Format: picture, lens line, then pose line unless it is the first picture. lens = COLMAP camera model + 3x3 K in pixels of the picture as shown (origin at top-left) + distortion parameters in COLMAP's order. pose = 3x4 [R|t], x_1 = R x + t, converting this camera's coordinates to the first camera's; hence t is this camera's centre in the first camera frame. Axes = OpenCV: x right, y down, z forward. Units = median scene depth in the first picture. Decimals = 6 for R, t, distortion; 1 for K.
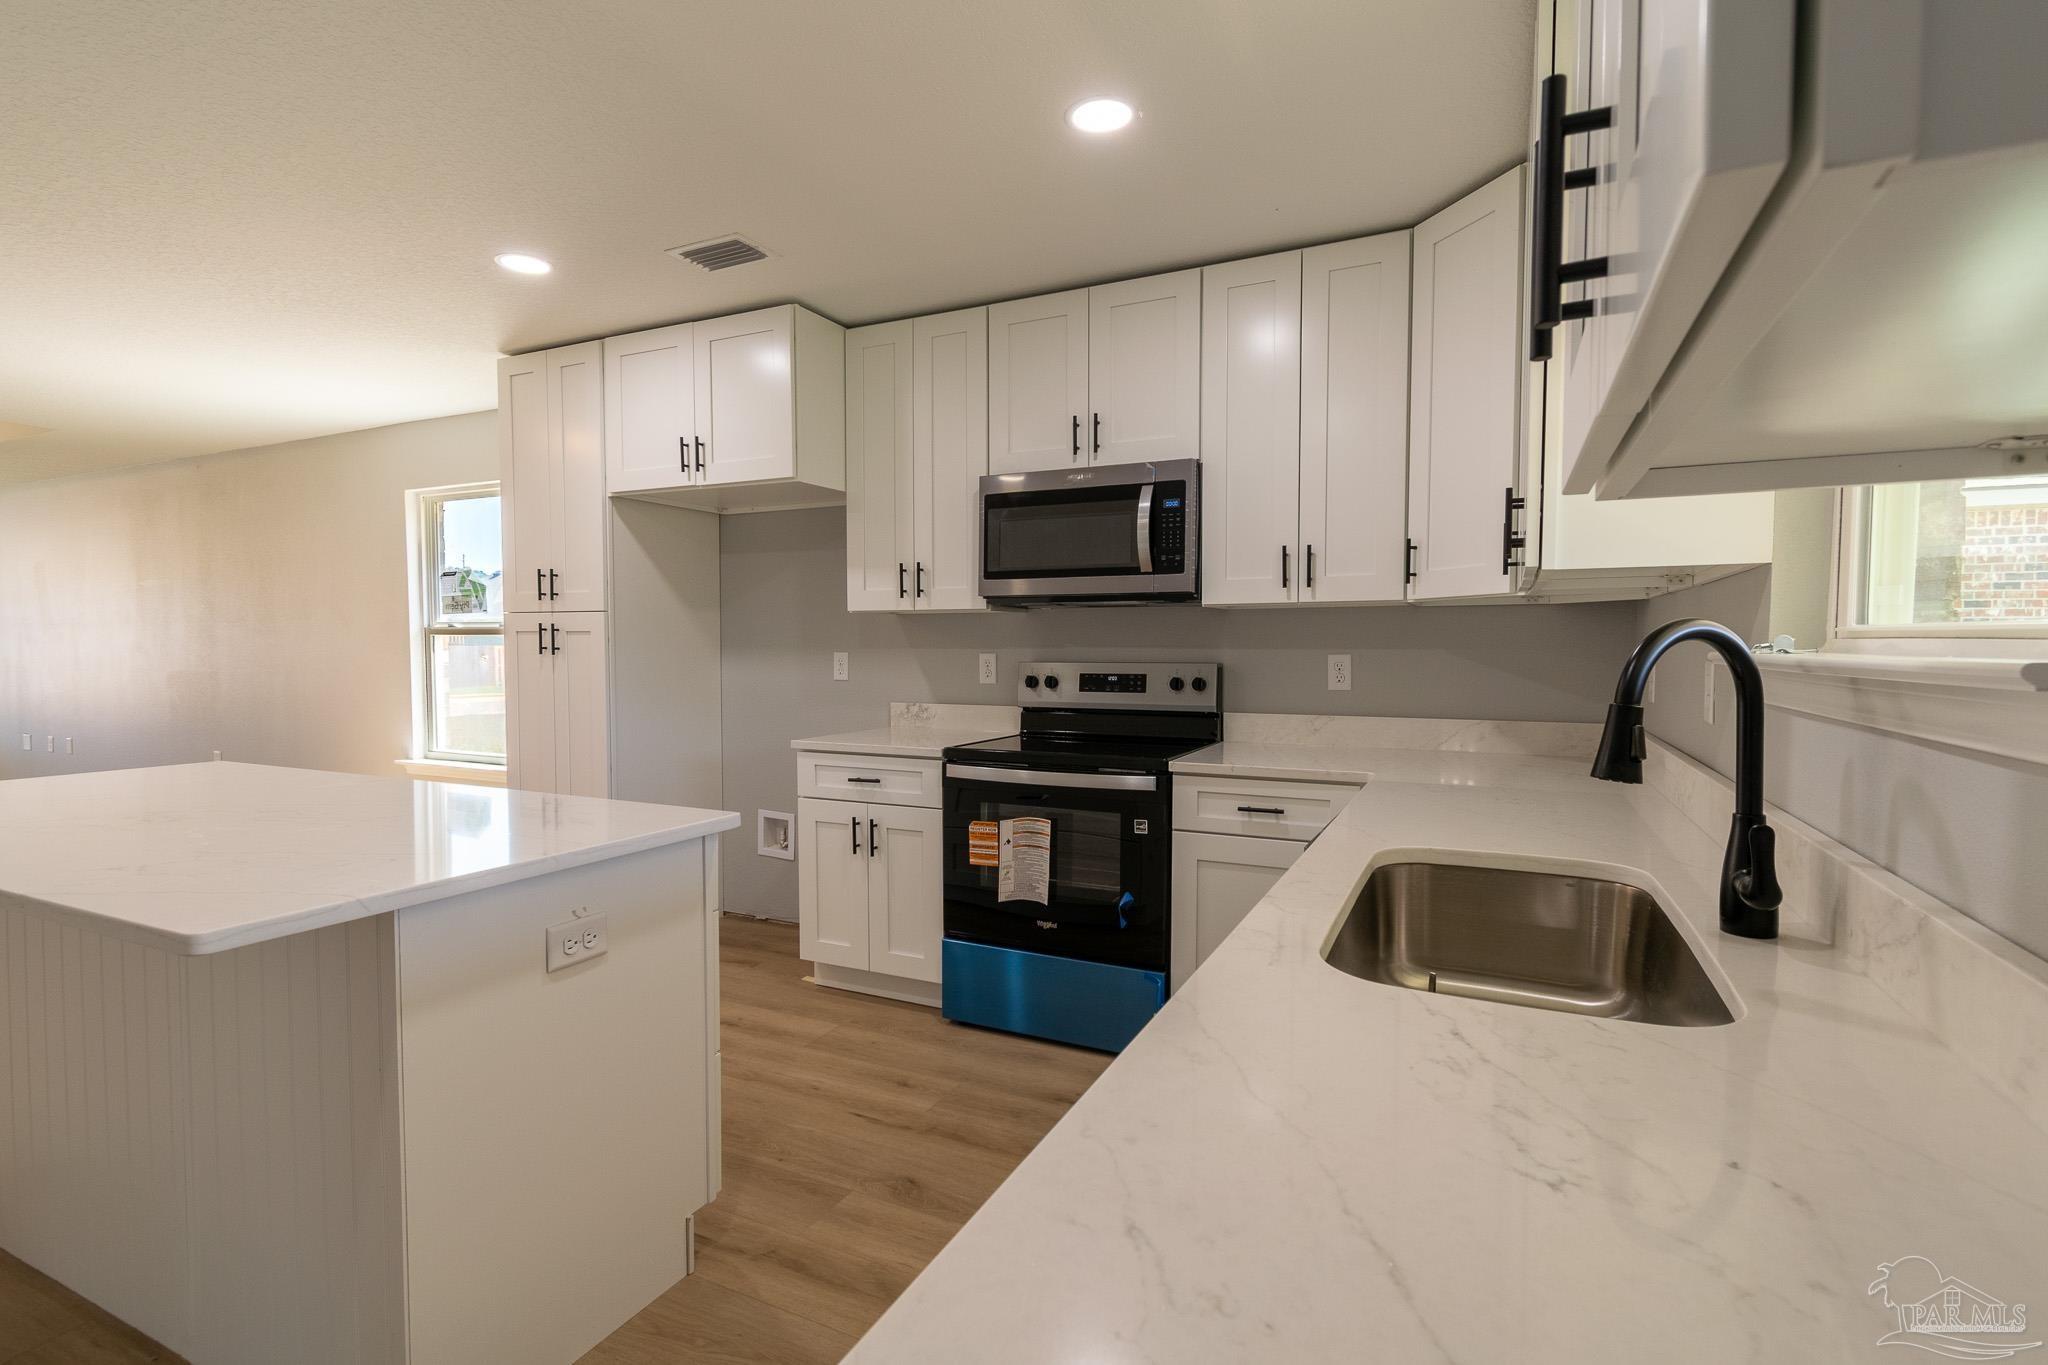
lens RADIAL K [[946.9, 0, 1085.7], [0, 946.9, 692.3], [0, 0, 1]] dist [0.002552, -0.000641]
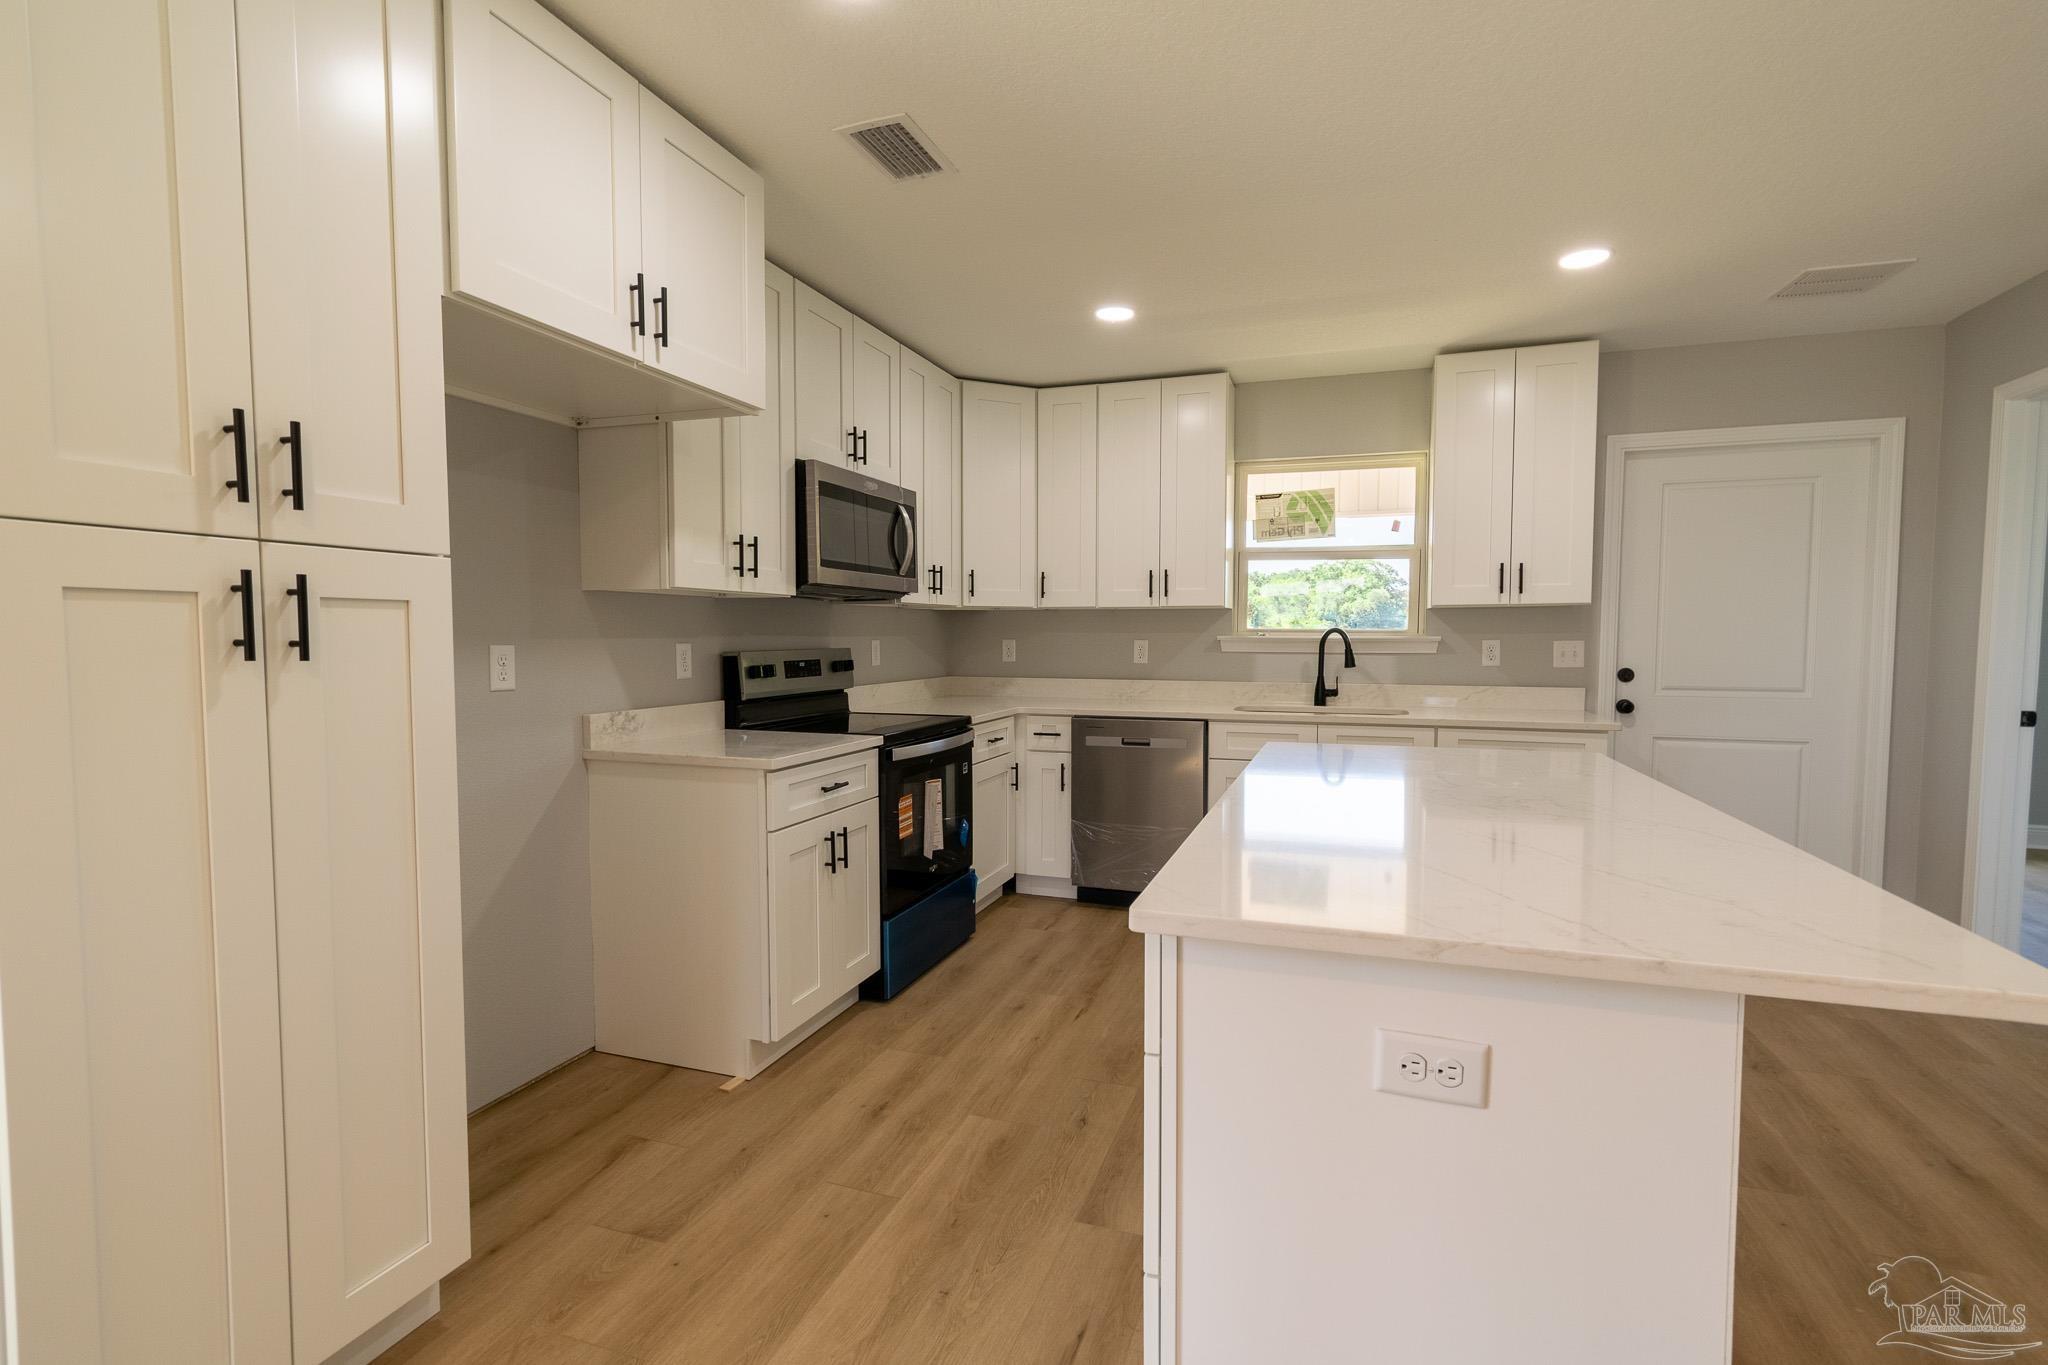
lens RADIAL K [[946.9, 0, 1021.2], [0, 946.9, 693.3], [0, 0, 1]] dist [0.002552, -0.000641]
pose [[-0.071972, -0.063442, 0.995387, -1.125810], [0.051576, 0.996403, 0.067236, -0.044072], [-0.996072, 0.056177, -0.068441, 0.889190]]
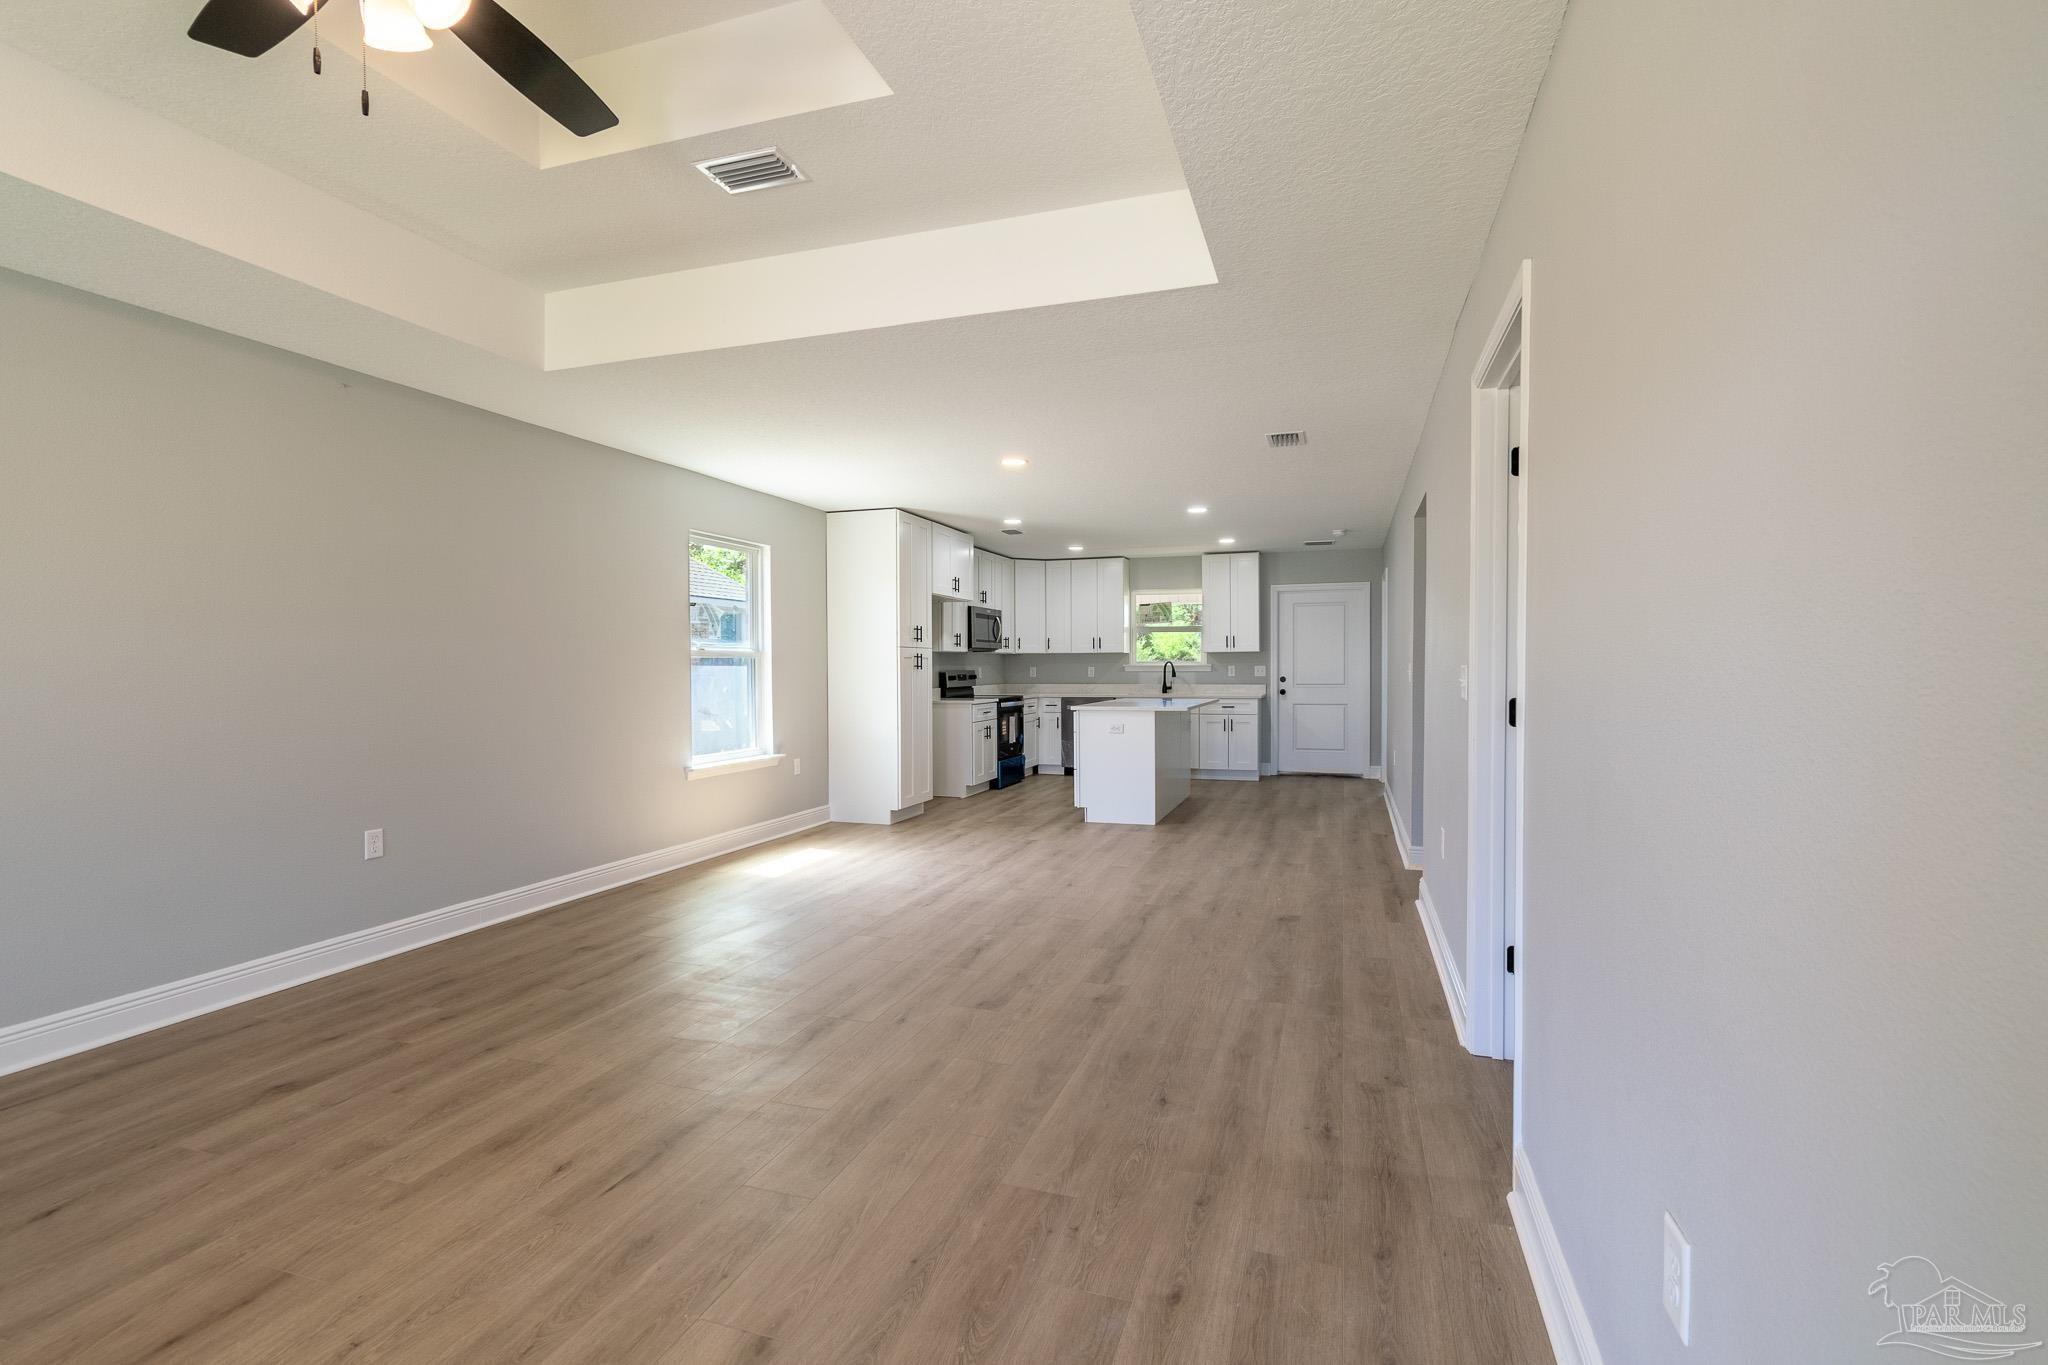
lens RADIAL K [[946.9, 0, 1016.9], [0, 946.9, 671.5], [0, 0, 1]] dist [0.002552, -0.000641]
pose [[-0.079677, -0.005793, 0.996804, -3.019471], [0.057122, 0.998313, 0.010368, -0.051462], [-0.995183, 0.057766, -0.079212, 1.130562]]
